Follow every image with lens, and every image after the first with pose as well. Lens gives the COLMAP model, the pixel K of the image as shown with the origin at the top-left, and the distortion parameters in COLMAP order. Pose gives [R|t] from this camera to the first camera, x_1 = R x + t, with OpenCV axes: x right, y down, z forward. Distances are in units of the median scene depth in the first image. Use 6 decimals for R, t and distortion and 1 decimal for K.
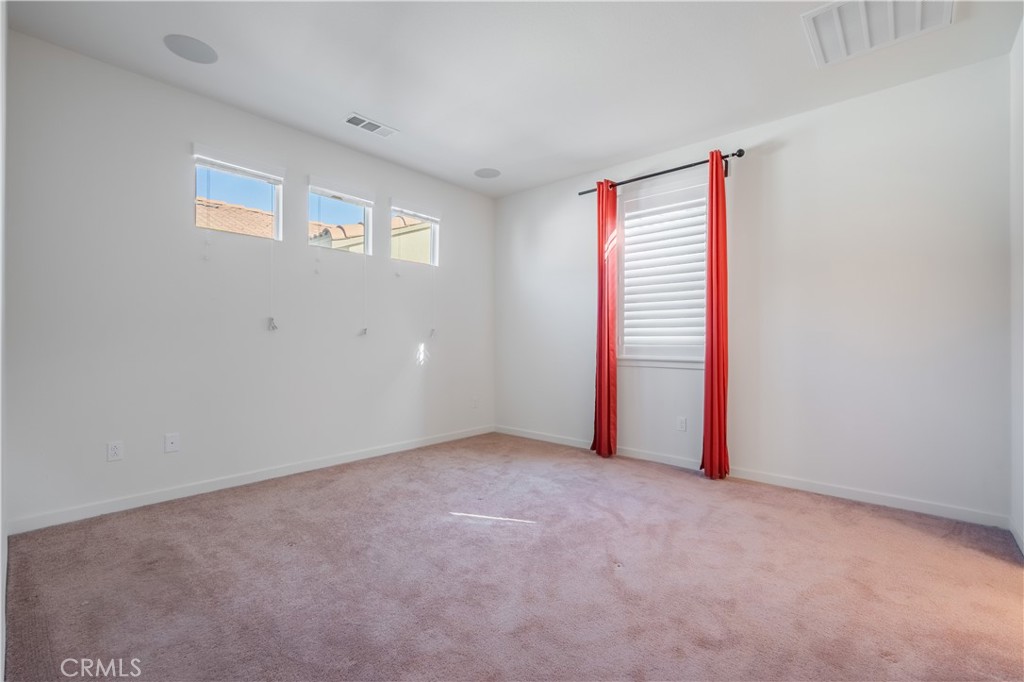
lens RADIAL K [[431.9, 0, 511.0], [0, 431.9, 366.8], [0, 0, 1]] dist [0.000429, 0.000002]
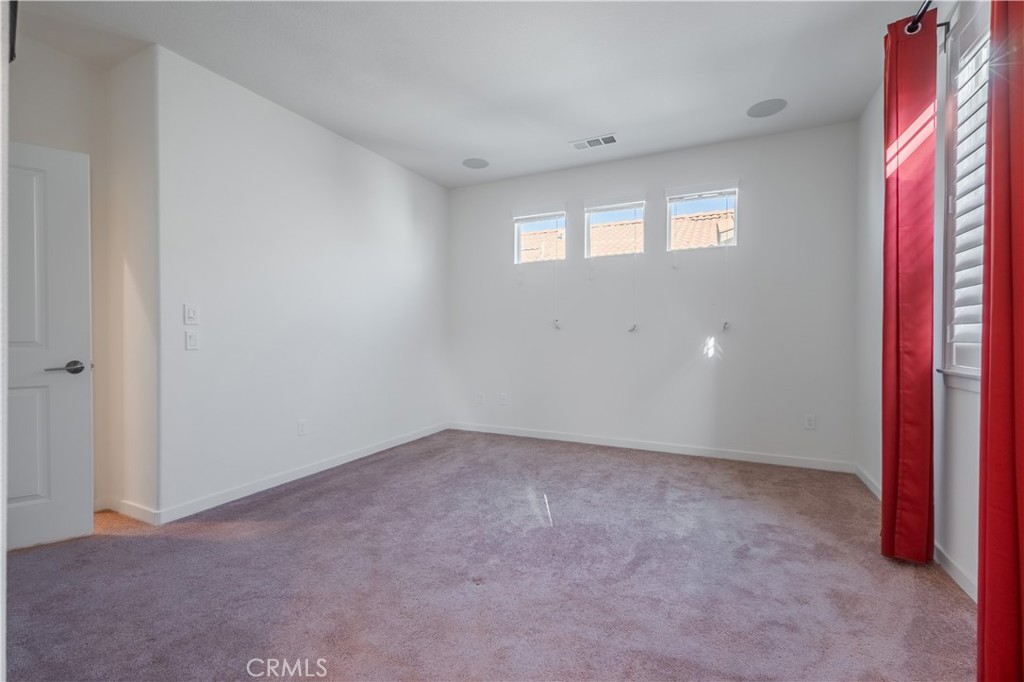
lens RADIAL K [[440.8, 0, 512.0], [0, 440.8, 341.0], [0, 0, 1]] dist [-0.000177, -0.000500]
pose [[0.274160, 0.006510, -0.961662, 0.653065], [-0.052287, 0.998599, -0.008146, -0.021849], [0.960262, 0.052516, 0.274116, 0.455579]]
